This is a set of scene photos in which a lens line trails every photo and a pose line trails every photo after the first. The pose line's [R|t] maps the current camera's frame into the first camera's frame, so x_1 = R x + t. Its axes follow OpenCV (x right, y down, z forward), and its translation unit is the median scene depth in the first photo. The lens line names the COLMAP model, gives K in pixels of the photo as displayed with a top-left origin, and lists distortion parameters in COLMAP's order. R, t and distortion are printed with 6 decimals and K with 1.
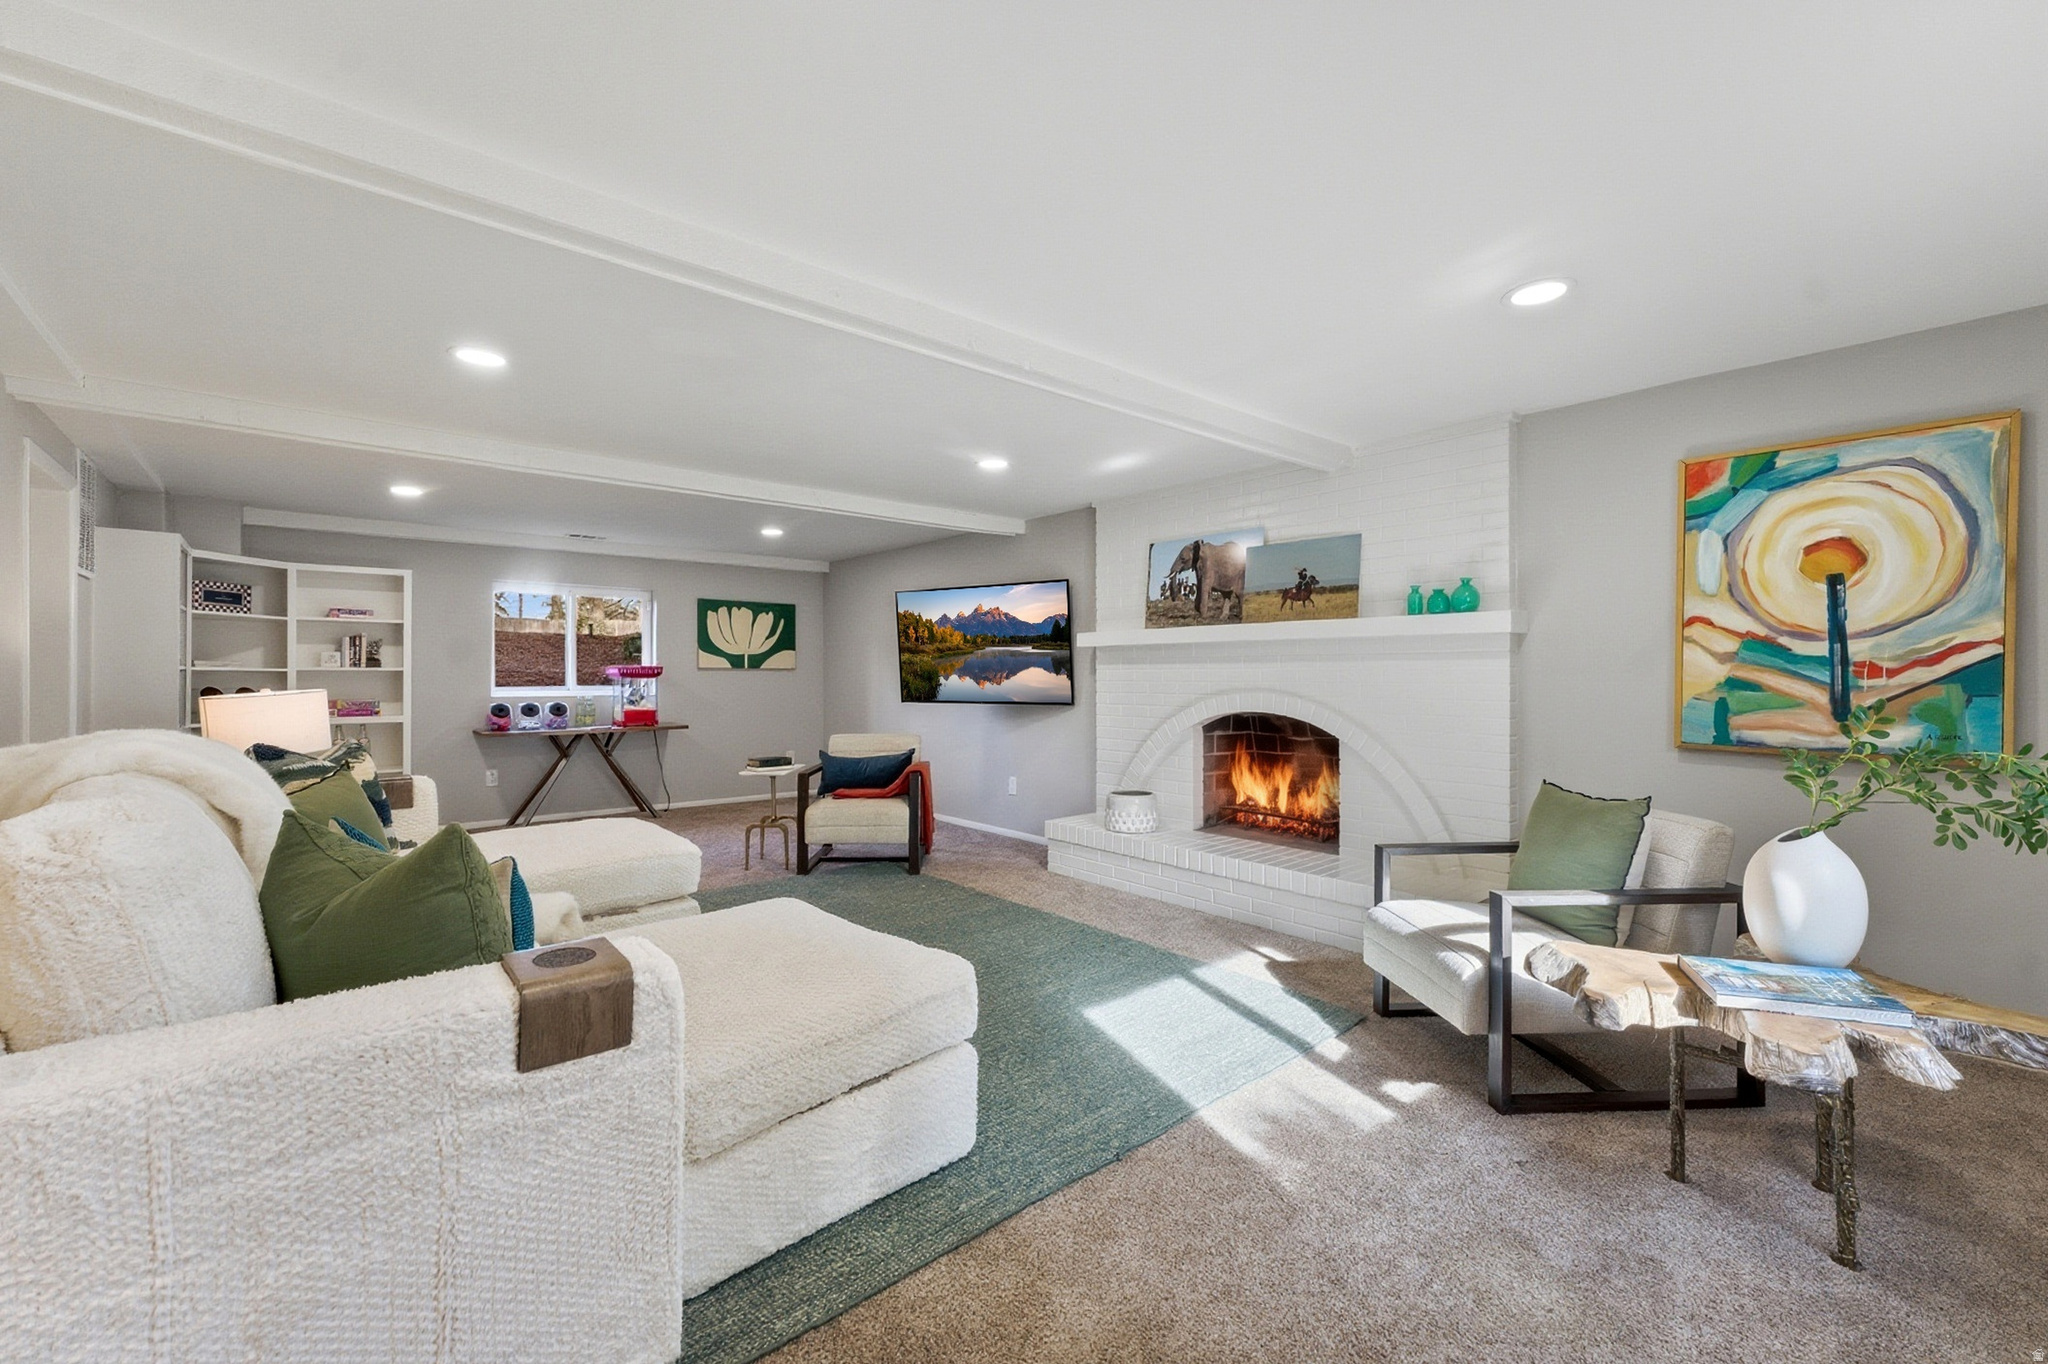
lens RADIAL K [[840.3, 0, 1044.0], [0, 840.3, 674.9], [0, 0, 1]] dist [0.001865, 0.000889]
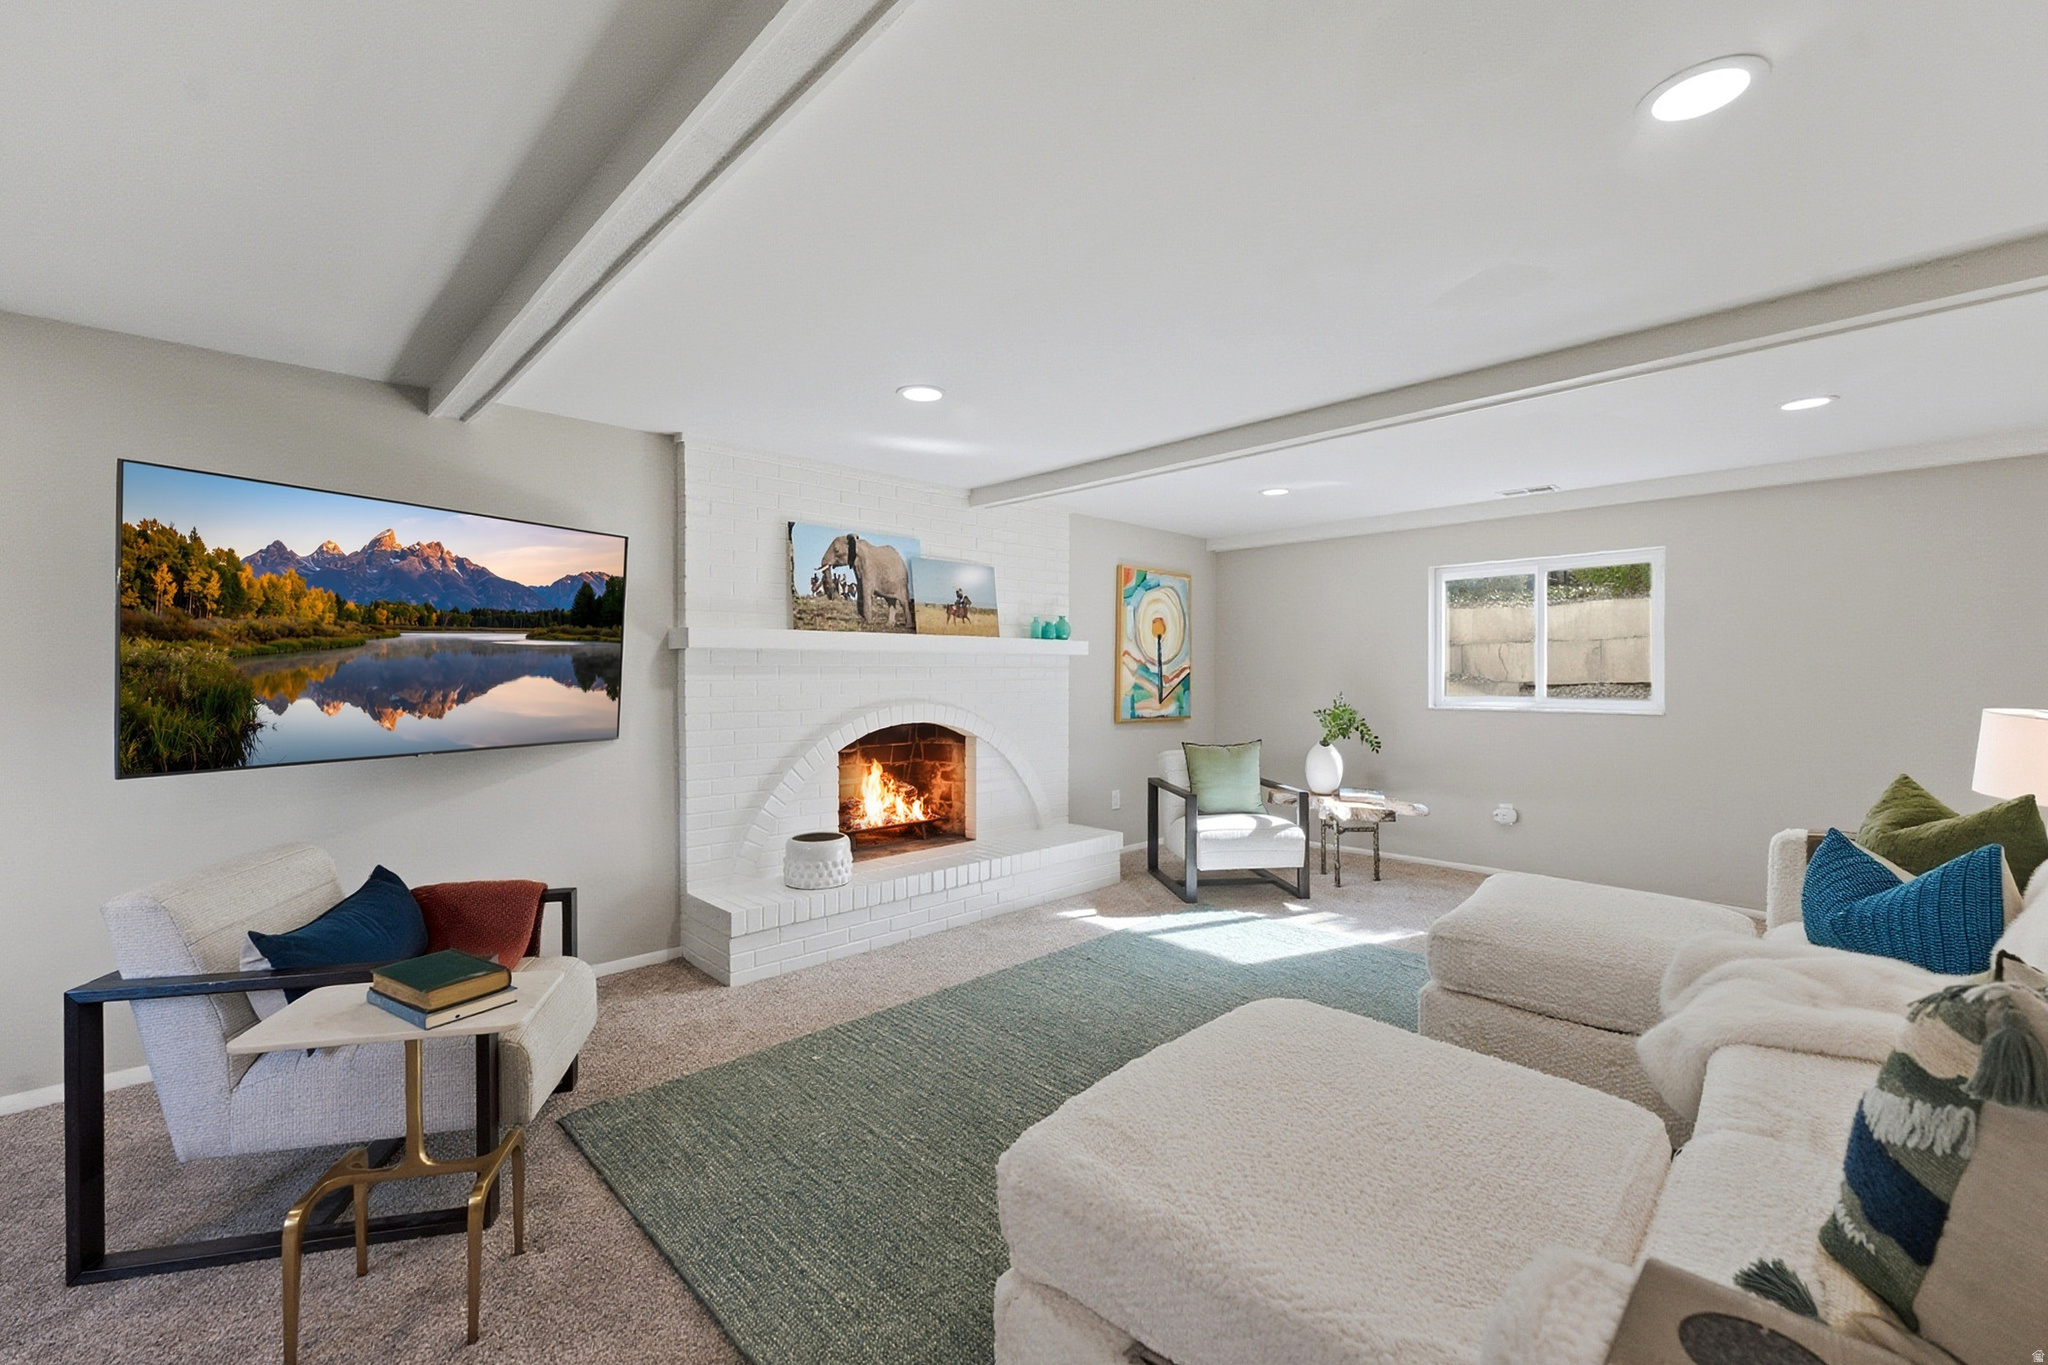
lens RADIAL K [[840.3, 0, 1032.8], [0, 840.3, 682.1], [0, 0, 1]] dist [0.001865, 0.000889]
pose [[-0.055786, -0.010573, 0.998387, -0.685316], [0.002526, 0.999939, 0.010731, -0.013043], [-0.998440, 0.003121, -0.055756, 0.828522]]
